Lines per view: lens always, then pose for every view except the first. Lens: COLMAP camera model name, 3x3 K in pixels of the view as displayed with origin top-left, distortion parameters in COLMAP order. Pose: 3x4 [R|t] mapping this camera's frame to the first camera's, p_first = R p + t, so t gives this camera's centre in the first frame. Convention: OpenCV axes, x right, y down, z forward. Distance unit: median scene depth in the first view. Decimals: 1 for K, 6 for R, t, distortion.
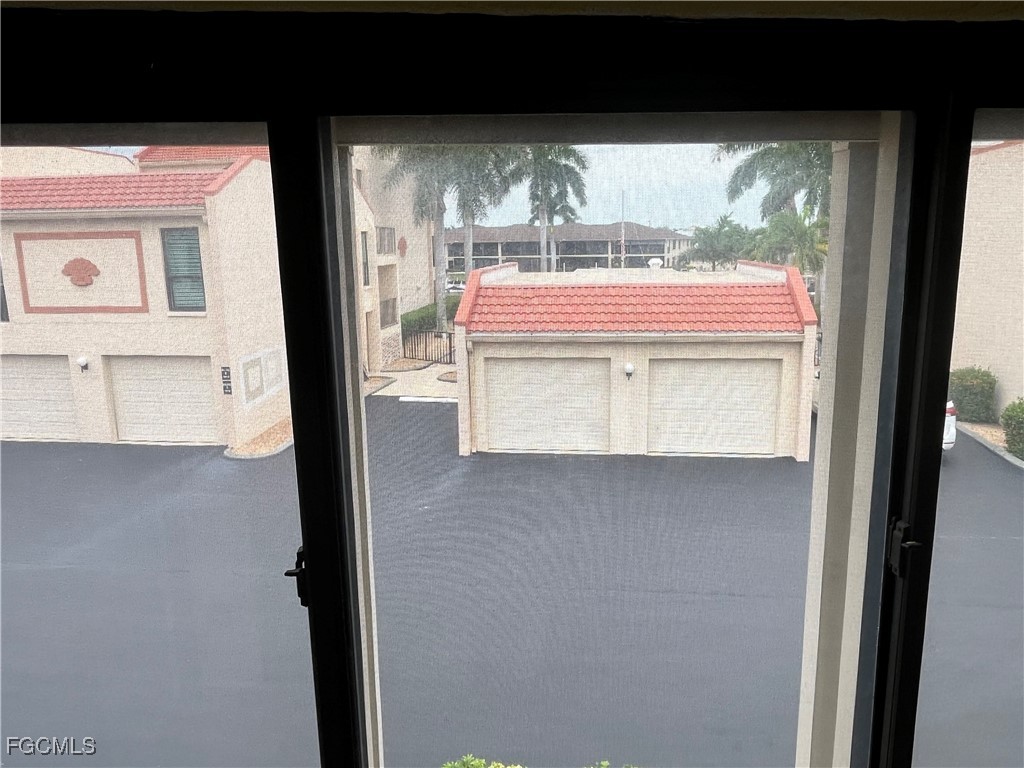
lens RADIAL K [[735.8, 0, 519.1], [0, 735.8, 378.2], [0, 0, 1]] dist [0.006228, 0.002621]
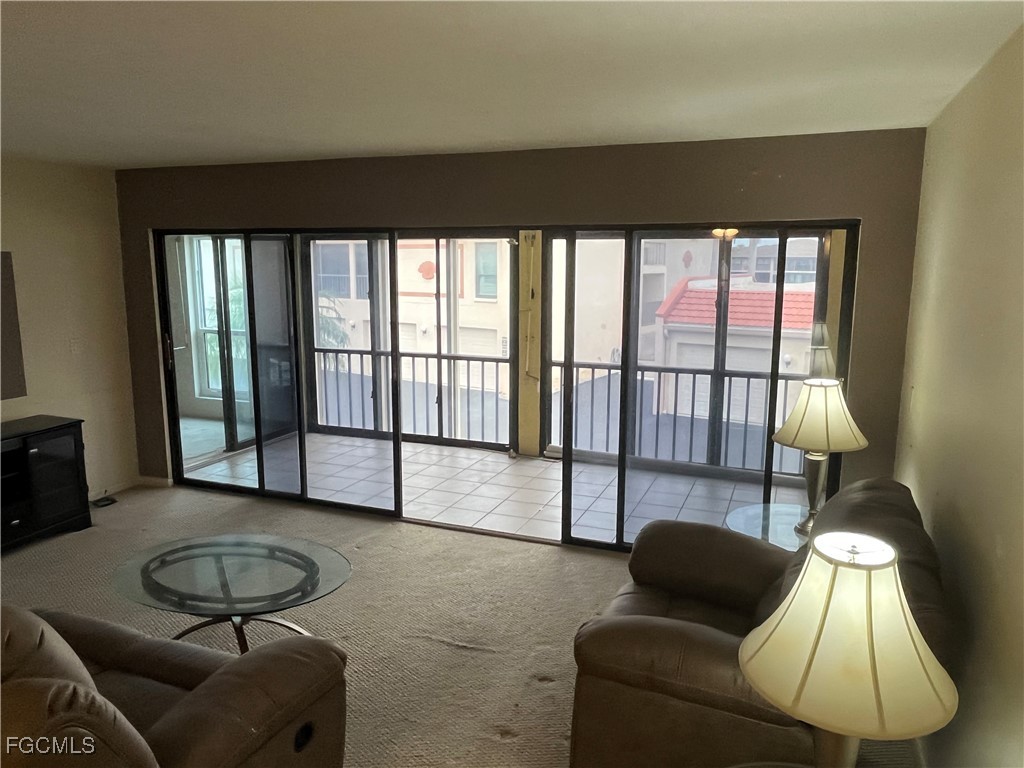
lens RADIAL K [[735.8, 0, 507.5], [0, 735.8, 383.3], [0, 0, 1]] dist [0.006228, 0.002621]
pose [[0.894565, 0.096981, -0.436290, 0.258128], [-0.100827, 0.994800, 0.014395, 0.054652], [0.435417, 0.031112, 0.899691, -0.314146]]
